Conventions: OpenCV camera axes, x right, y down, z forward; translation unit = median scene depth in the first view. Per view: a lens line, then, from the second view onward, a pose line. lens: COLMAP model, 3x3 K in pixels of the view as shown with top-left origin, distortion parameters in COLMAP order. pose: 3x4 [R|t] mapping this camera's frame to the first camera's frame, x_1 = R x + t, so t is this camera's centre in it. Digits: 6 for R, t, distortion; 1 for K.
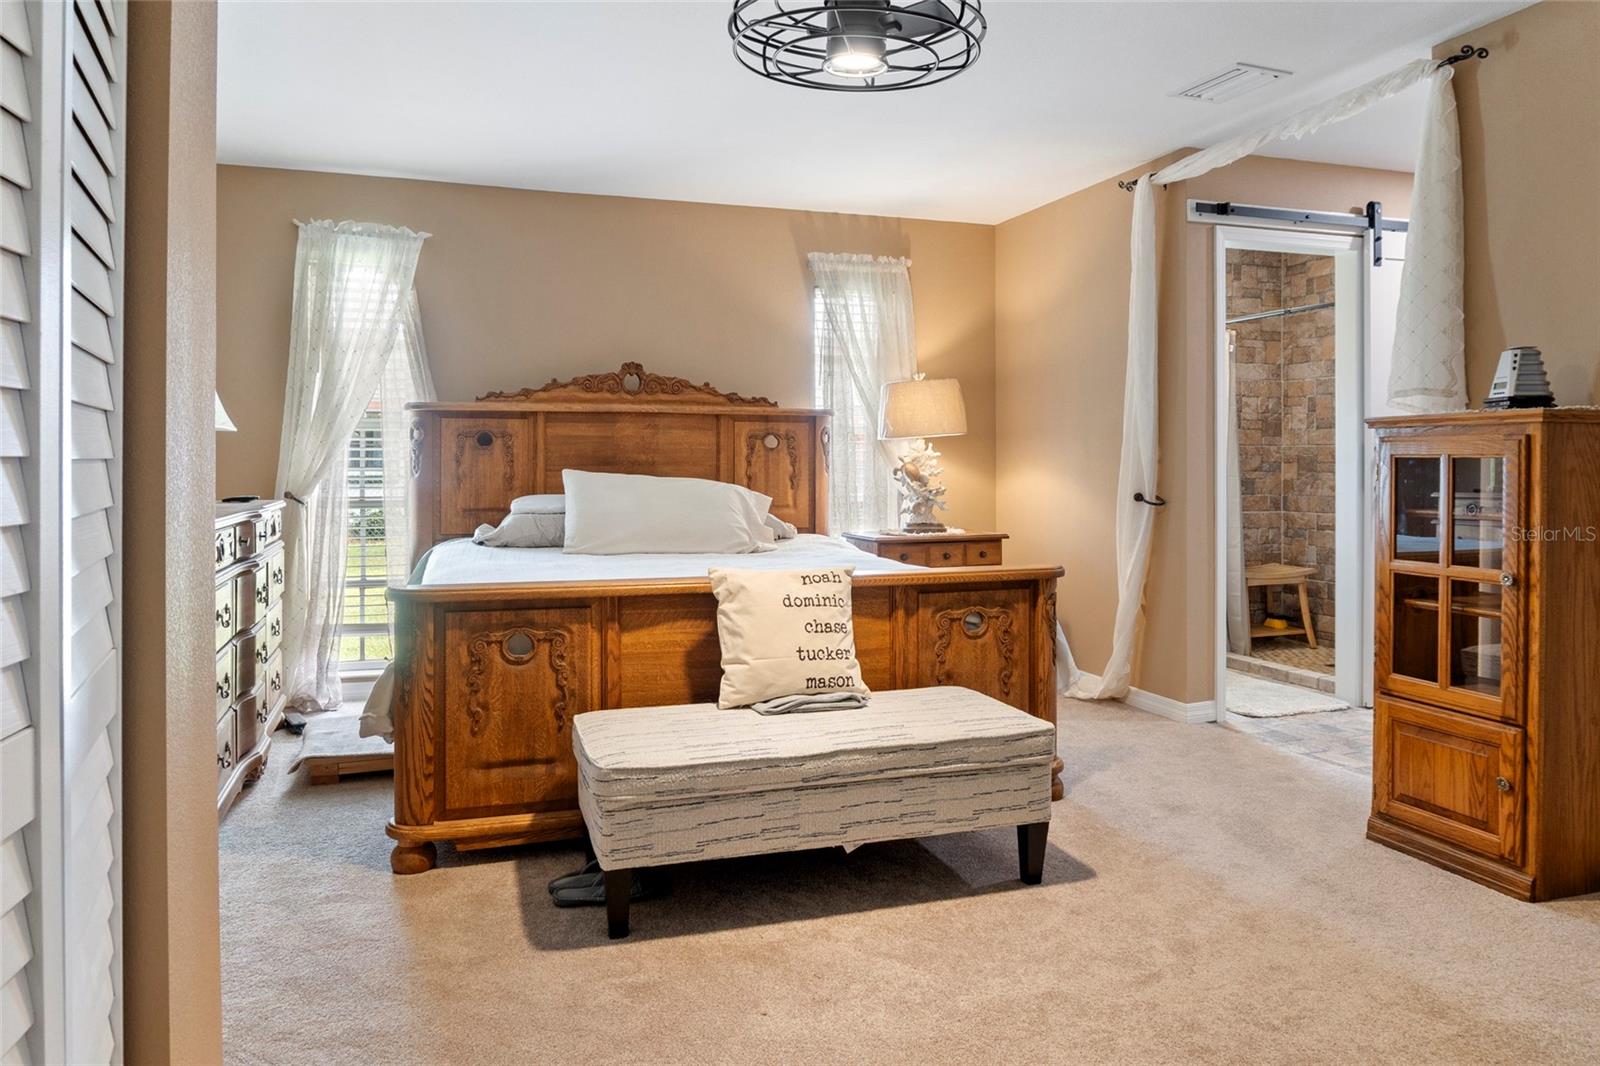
lens RADIAL K [[1088.2, 0, 799.3], [0, 1088.2, 477.7], [0, 0, 1]] dist [-0.025562, 0.001076]
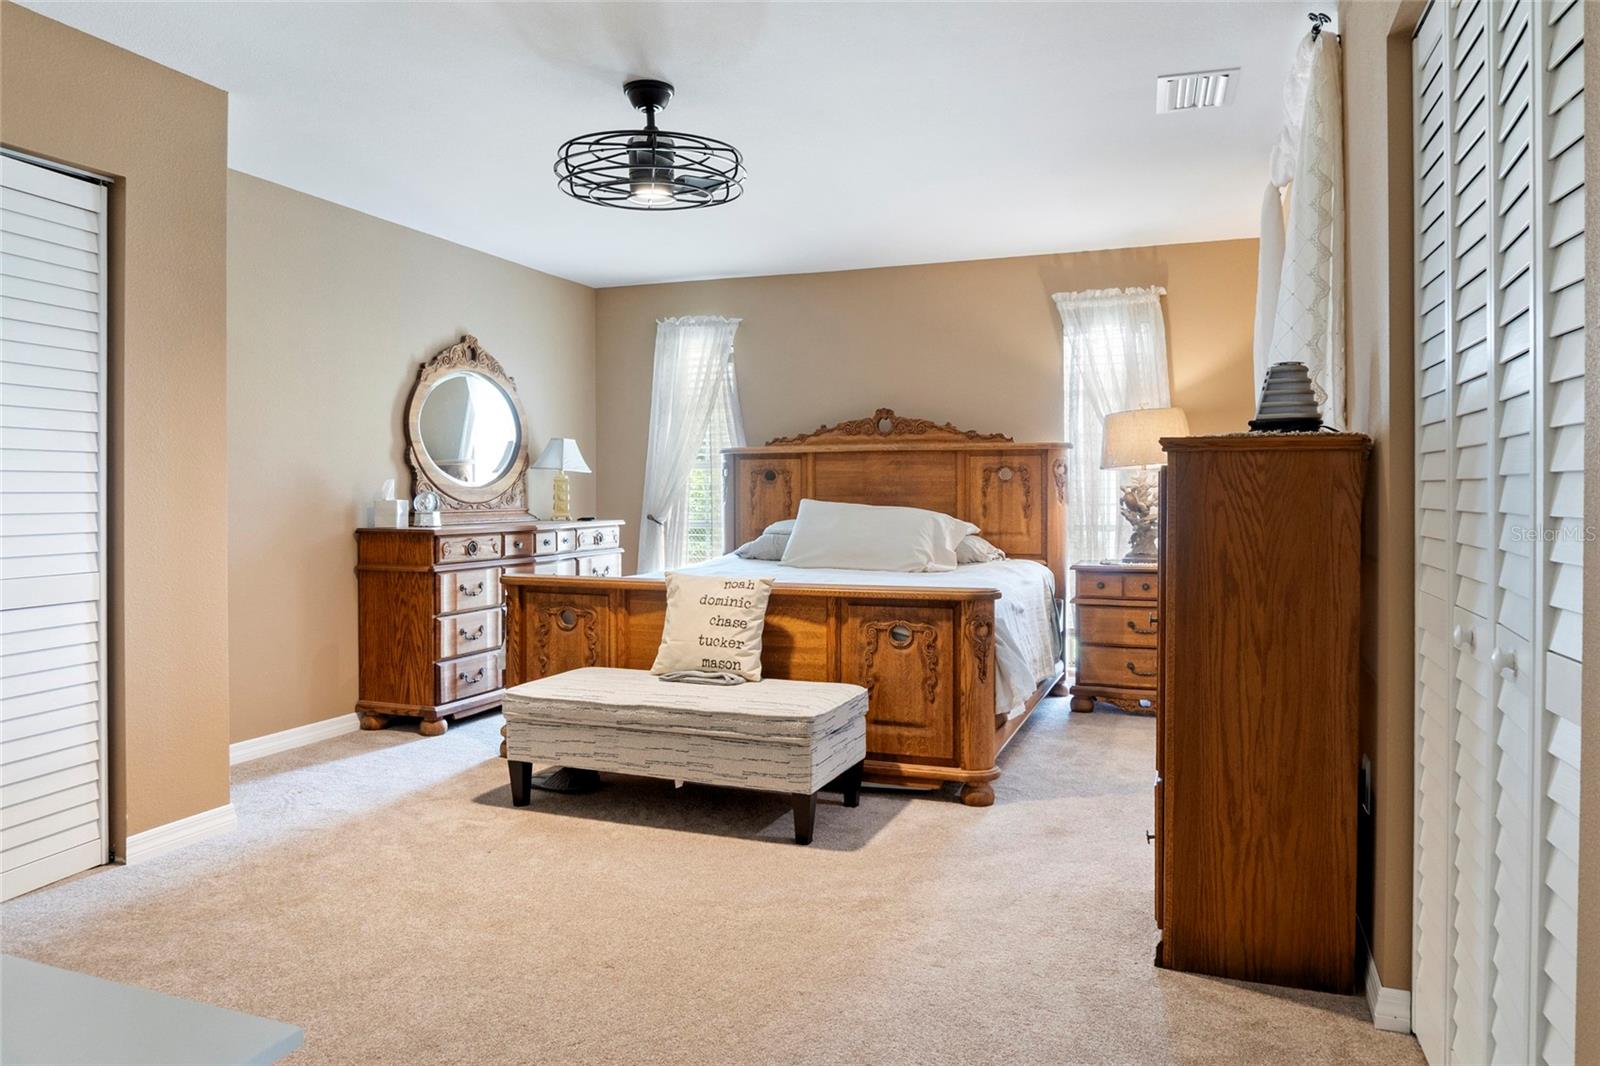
lens RADIAL K [[1075.5, 0, 803.6], [0, 1075.5, 519.7], [0, 0, 1]] dist [-0.025134, -0.001932]
pose [[0.770491, 0.015077, -0.637273, 0.790335], [-0.007497, 0.999865, 0.014591, -0.002678], [0.637407, -0.006465, 0.770500, 0.068809]]
